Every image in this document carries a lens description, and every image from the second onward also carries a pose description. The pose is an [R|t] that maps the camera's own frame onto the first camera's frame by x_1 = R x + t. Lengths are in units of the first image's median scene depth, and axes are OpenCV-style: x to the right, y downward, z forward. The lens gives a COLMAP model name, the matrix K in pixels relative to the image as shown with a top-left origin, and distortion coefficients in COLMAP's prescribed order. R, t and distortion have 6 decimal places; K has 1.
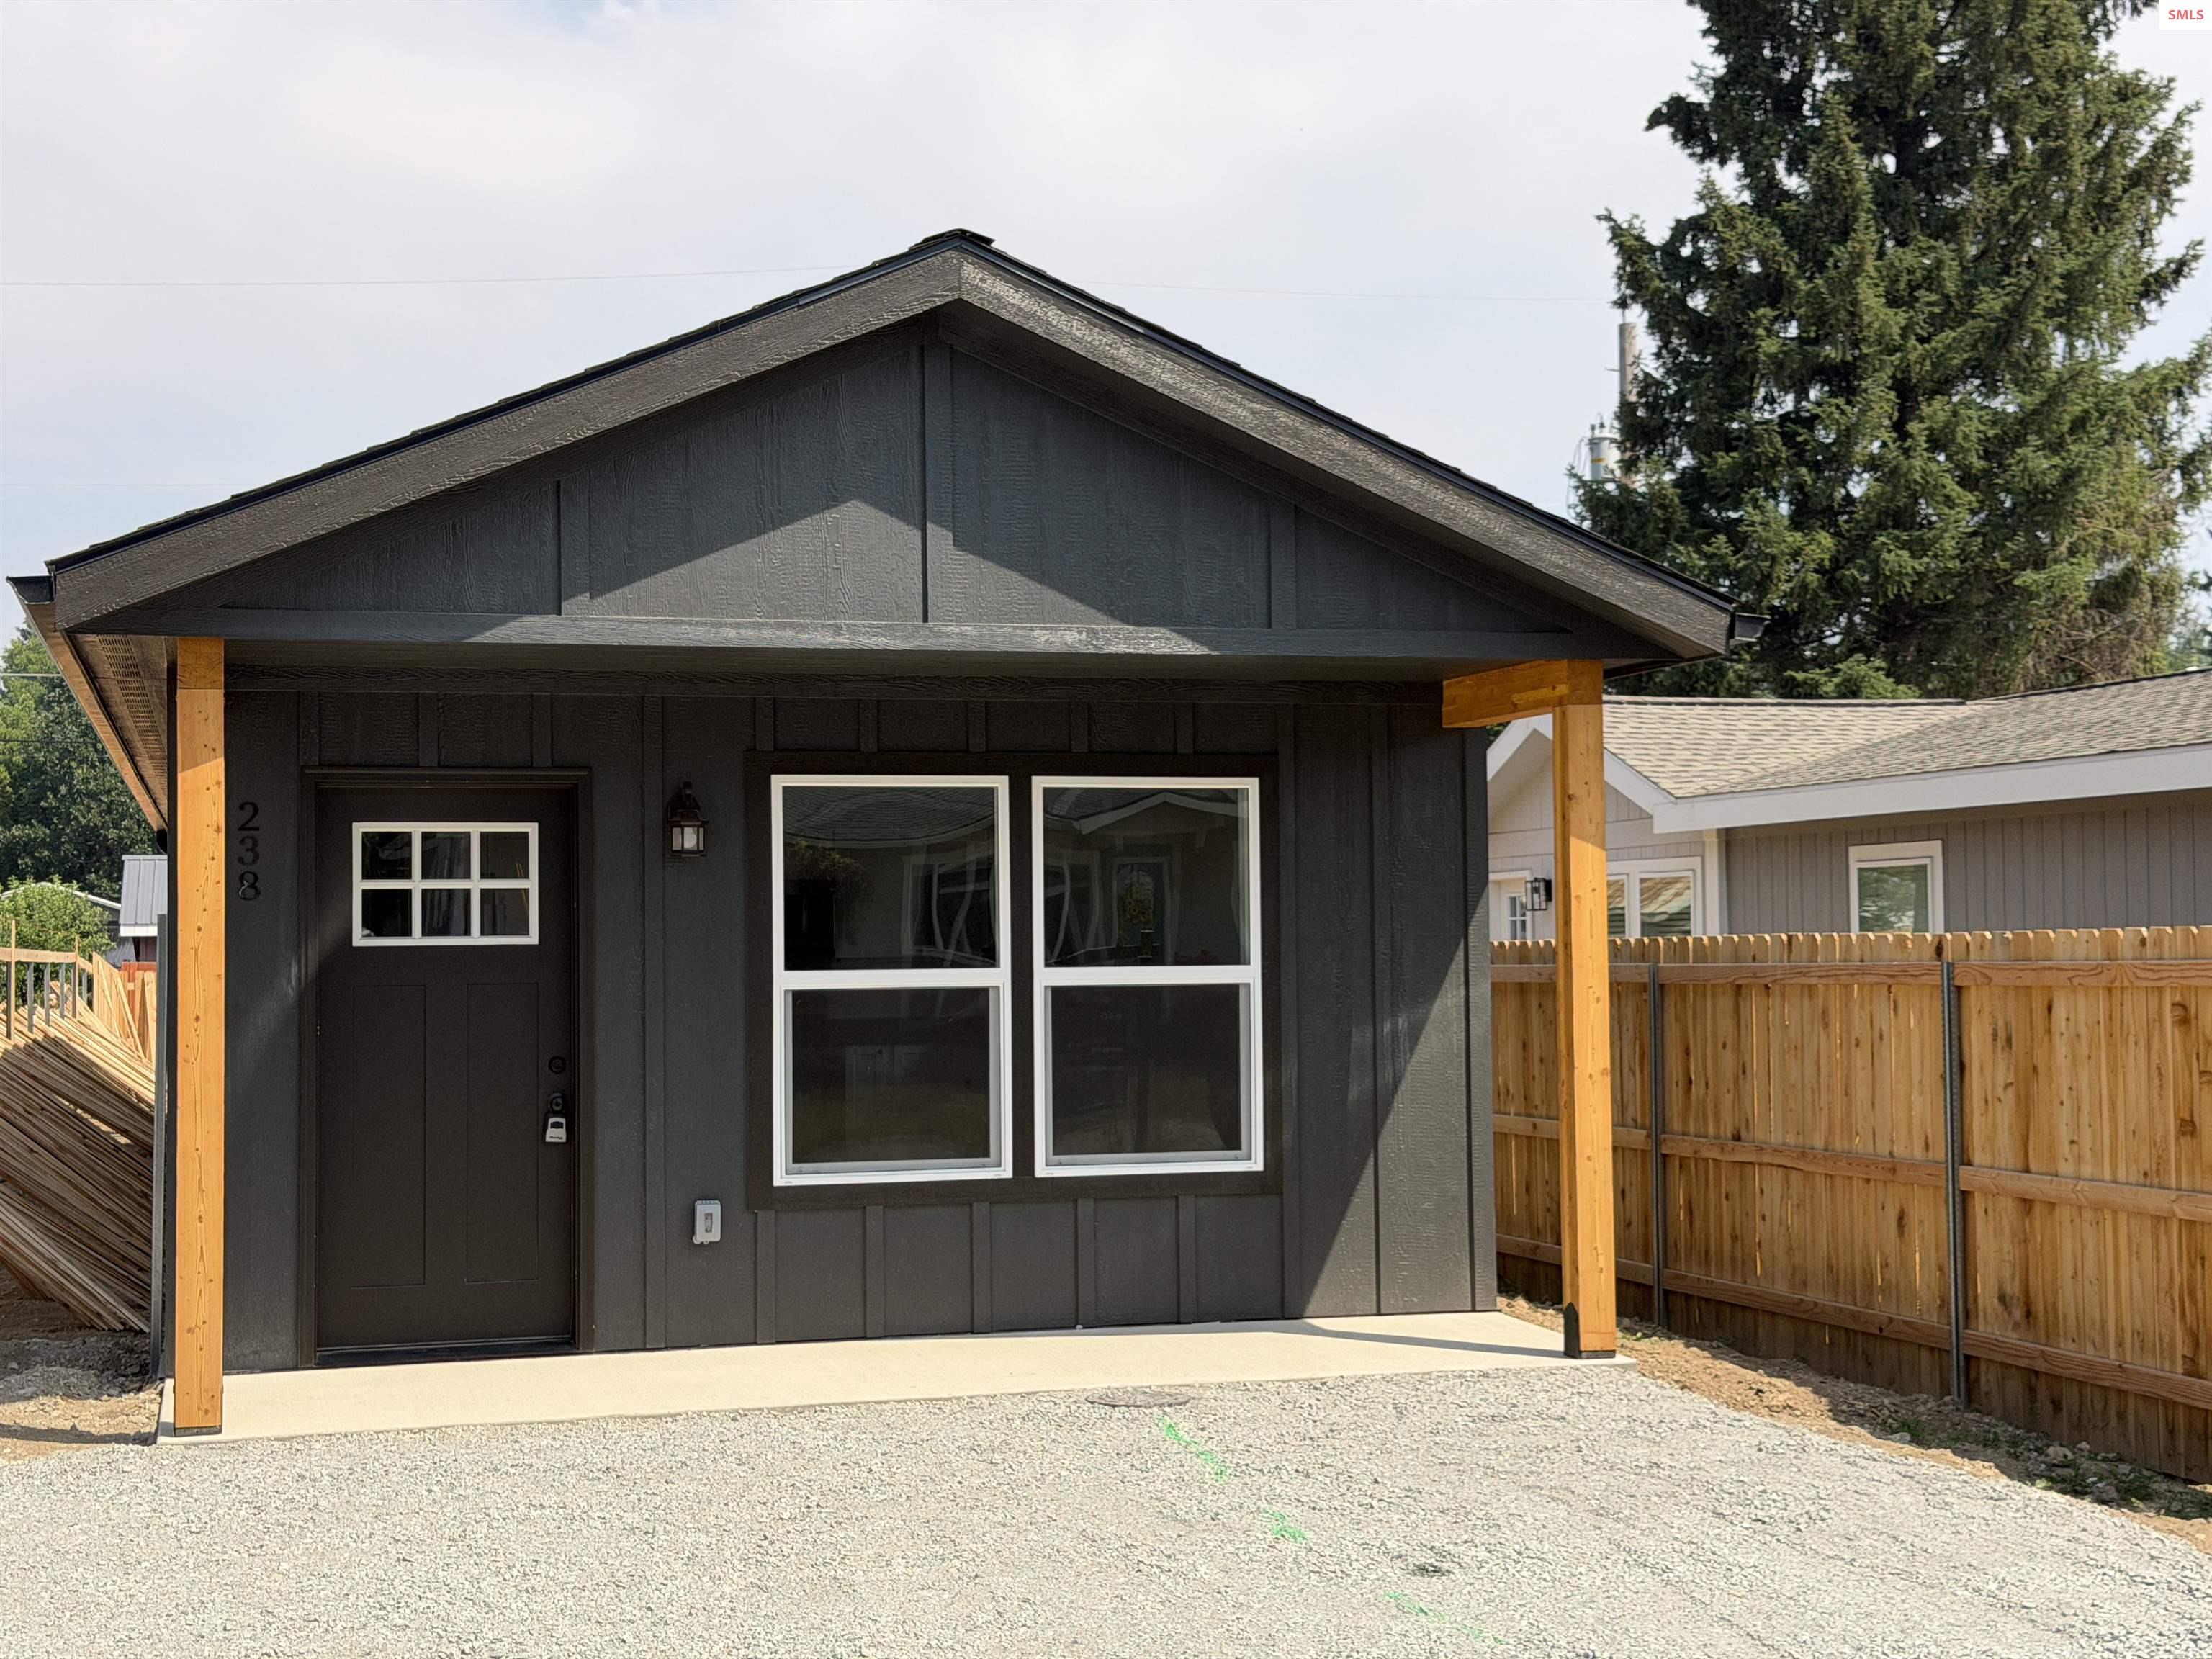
lens RADIAL K [[3089.5, 0, 1106.0], [0, 3089.5, 829.5], [0, 0, 1]] dist [0.120264, -0.065213]
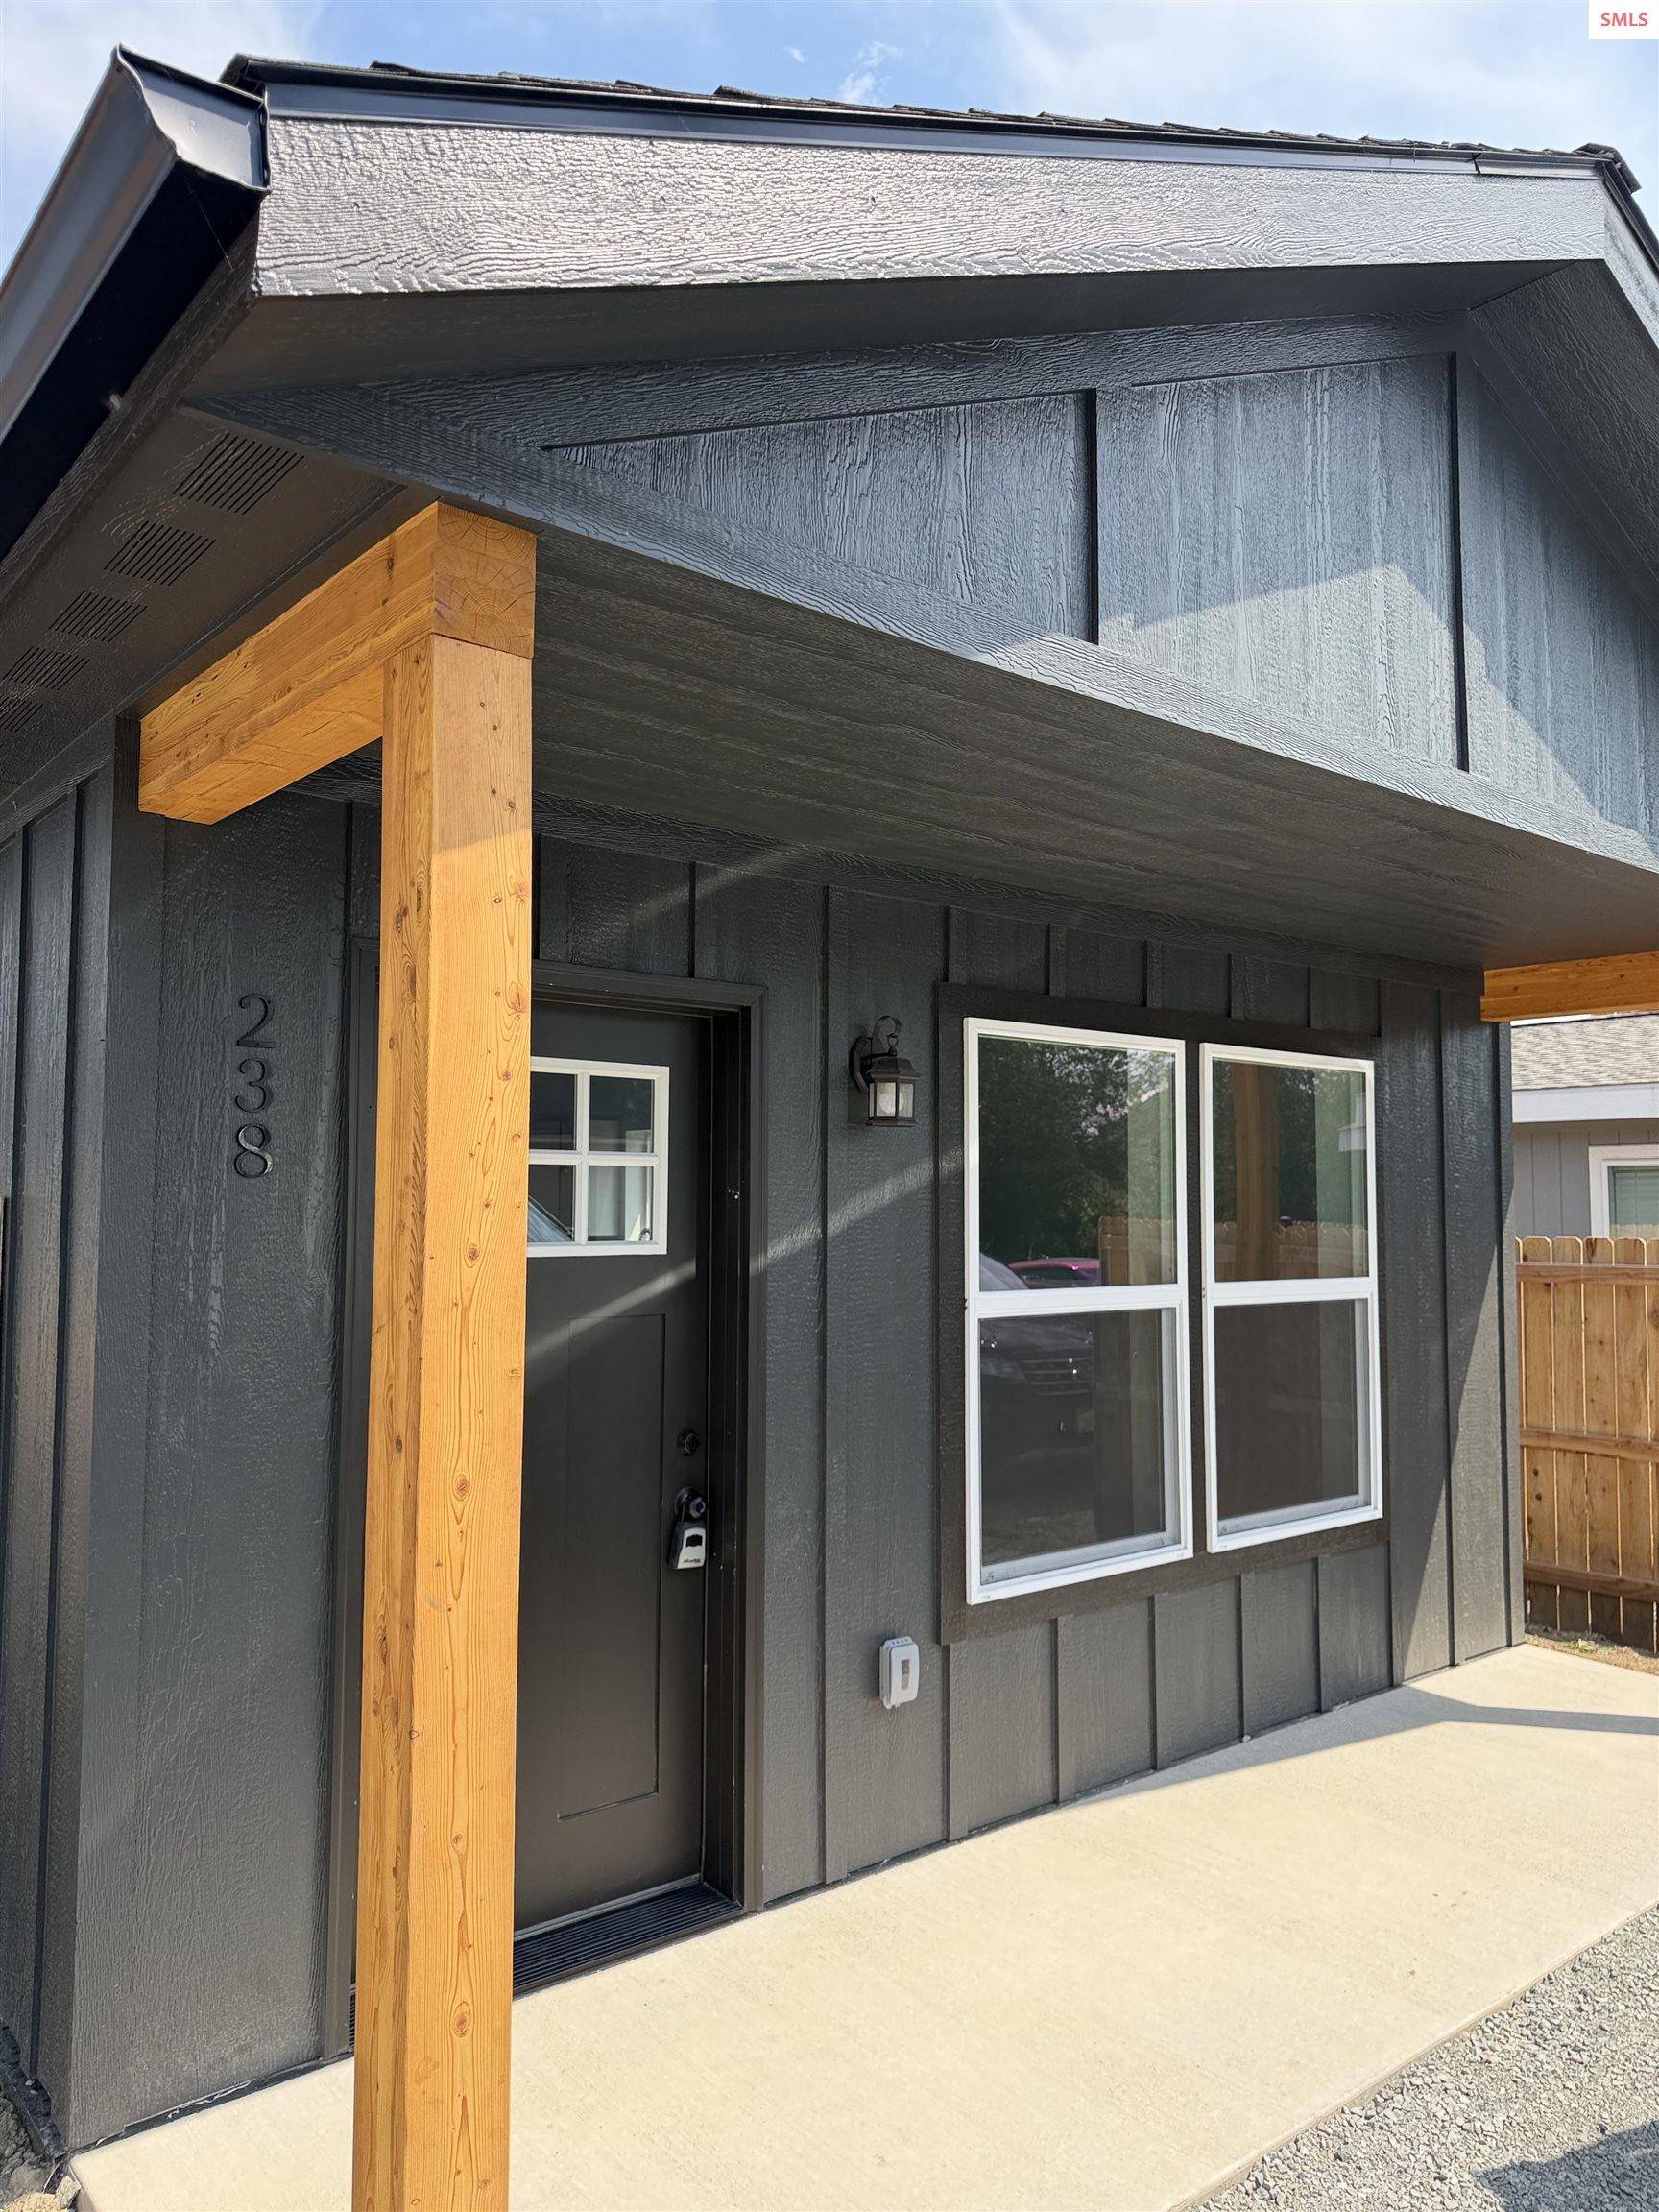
lens RADIAL K [[1562.0, 0, 829.5], [0, 1562.0, 1106.0], [0, 0, 1]] dist [0.124271, -0.234864]
pose [[0.918083, 0.039821, 0.394384, -0.268303], [-0.028912, 0.999018, -0.033565, 0.015349], [-0.395333, 0.019413, 0.918333, 0.655590]]
